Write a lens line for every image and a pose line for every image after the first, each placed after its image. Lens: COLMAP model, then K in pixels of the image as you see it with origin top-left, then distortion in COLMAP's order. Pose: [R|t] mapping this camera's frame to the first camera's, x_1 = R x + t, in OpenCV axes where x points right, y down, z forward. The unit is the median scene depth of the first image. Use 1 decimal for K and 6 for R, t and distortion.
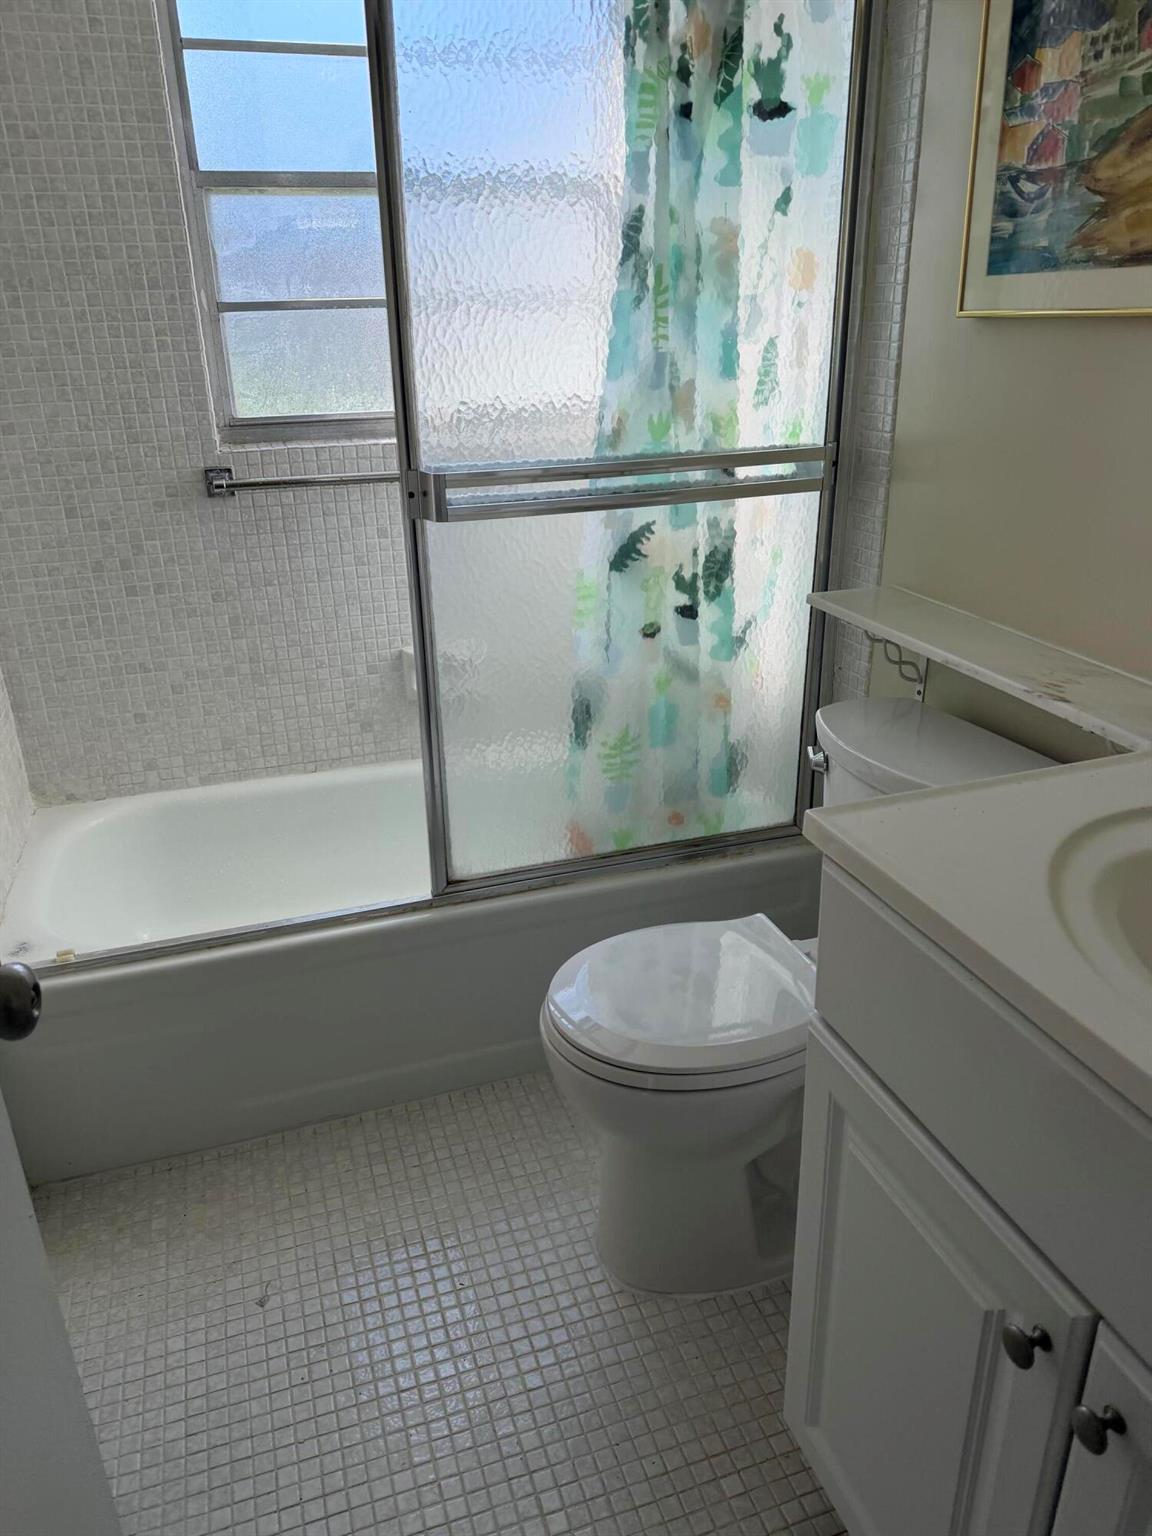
lens RADIAL K [[1084.3, 0, 570.6], [0, 1084.3, 778.8], [0, 0, 1]] dist [0.106887, -0.151059]
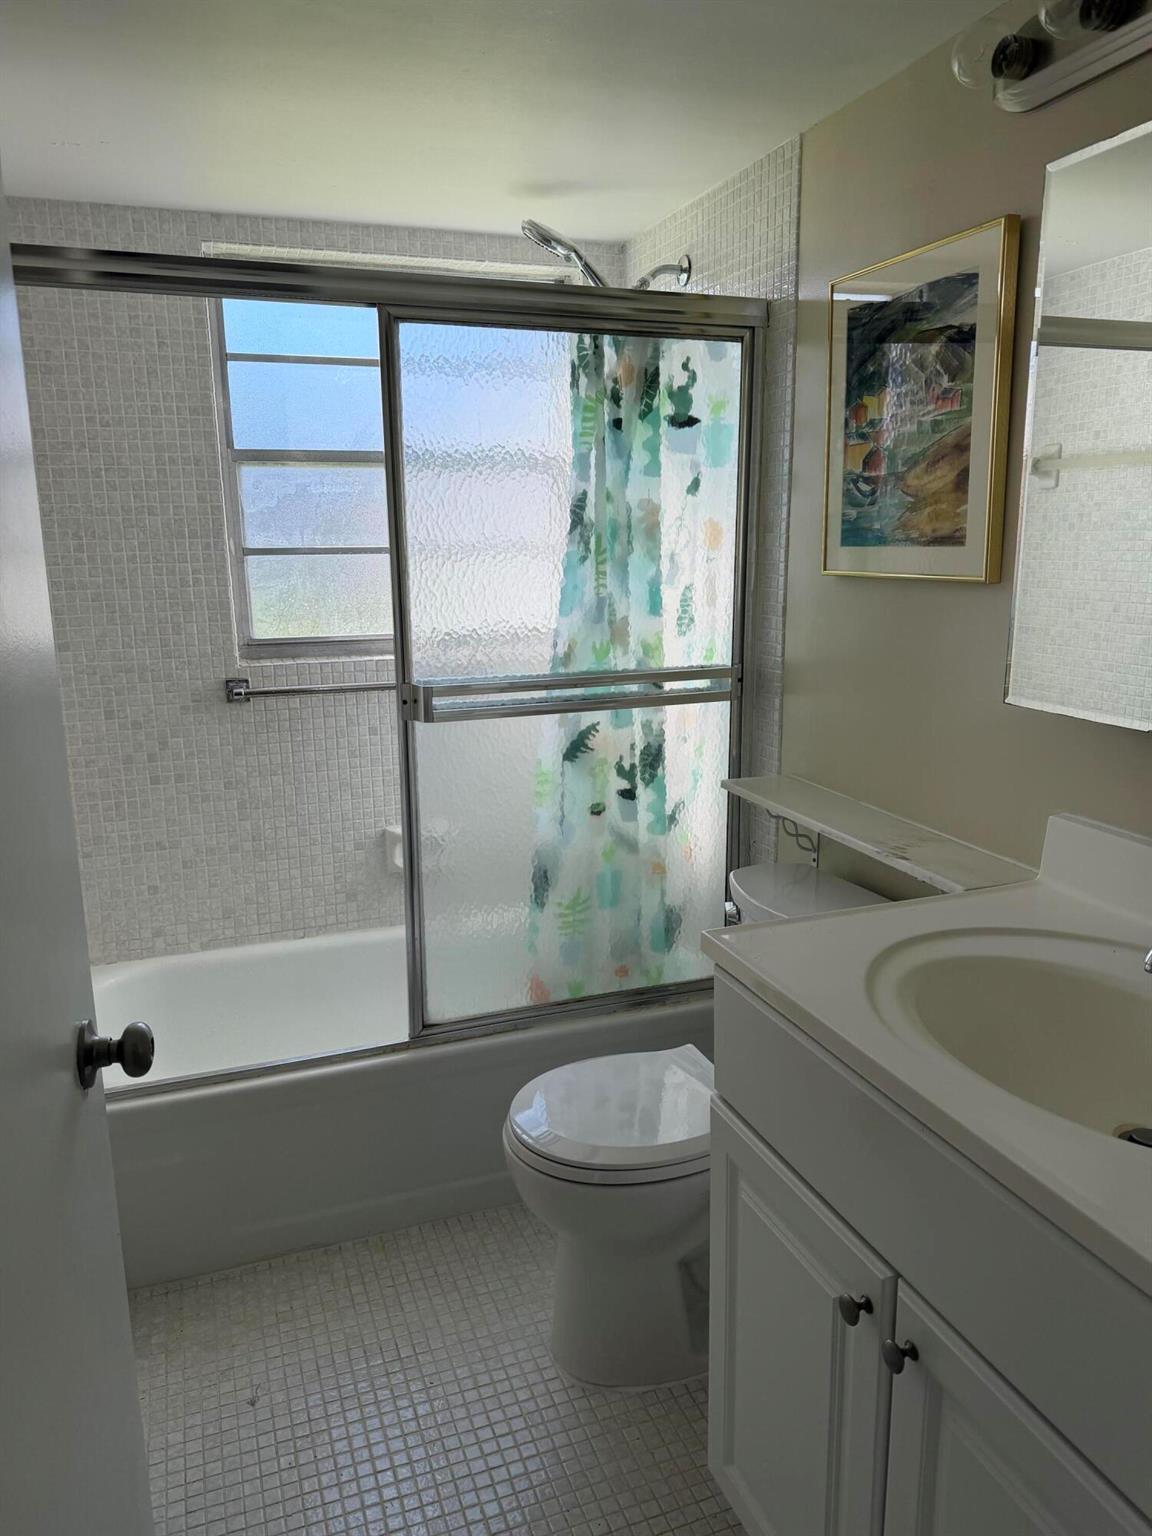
lens RADIAL K [[1084.3, 0, 570.6], [0, 1084.3, 778.8], [0, 0, 1]] dist [0.106887, -0.151059]
pose [[0.999482, 0.002013, 0.032105, 0.005469], [0.003714, 0.984143, -0.177338, 0.047021], [-0.031953, 0.177366, 0.983626, -0.207315]]
